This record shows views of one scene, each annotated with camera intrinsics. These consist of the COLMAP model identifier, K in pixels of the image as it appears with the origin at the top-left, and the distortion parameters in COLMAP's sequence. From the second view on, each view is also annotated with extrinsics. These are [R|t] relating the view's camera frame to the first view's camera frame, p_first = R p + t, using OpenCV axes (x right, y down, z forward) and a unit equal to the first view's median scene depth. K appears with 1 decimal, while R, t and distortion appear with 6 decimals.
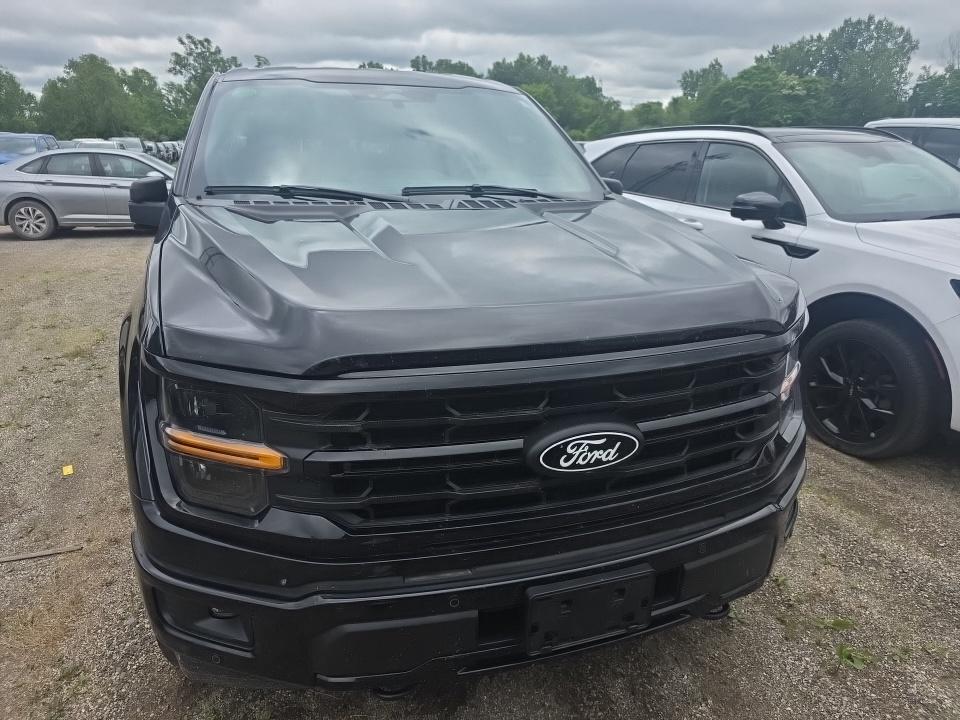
lens RADIAL K [[645.4, 0, 470.4], [0, 645.4, 369.1], [0, 0, 1]] dist [0.051822, -0.046147]
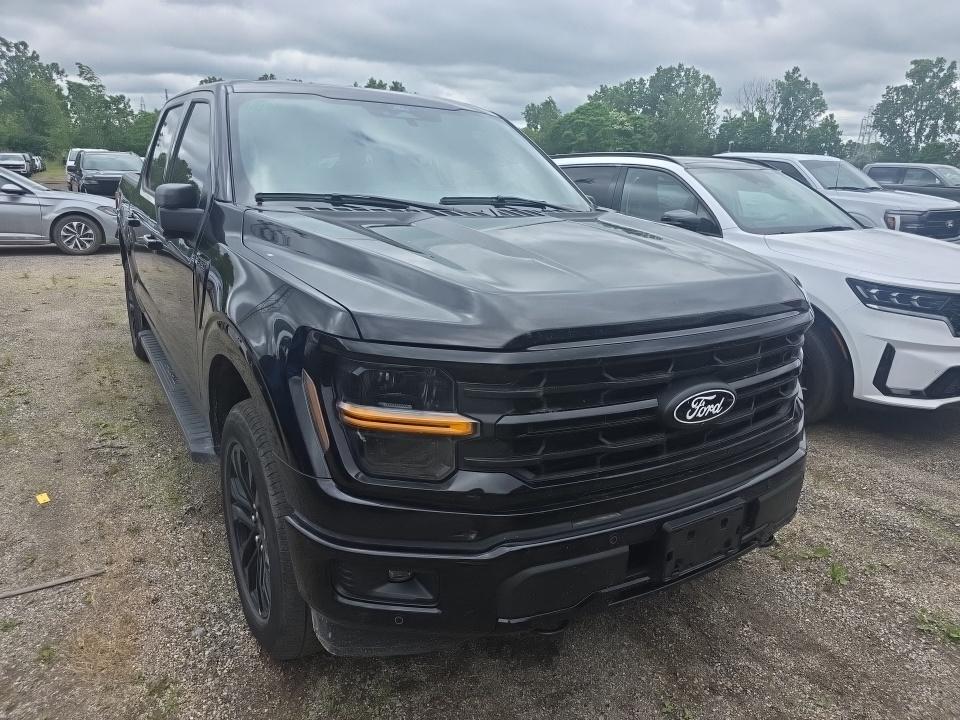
lens RADIAL K [[645.6, 0, 480.0], [0, 645.6, 360.0], [0, 0, 1]] dist [0.050703, -0.042387]
pose [[0.972132, -0.042176, 0.230608, -0.312693], [0.052517, 0.997863, -0.038886, 0.040309], [-0.228475, 0.049913, 0.972270, -0.064206]]
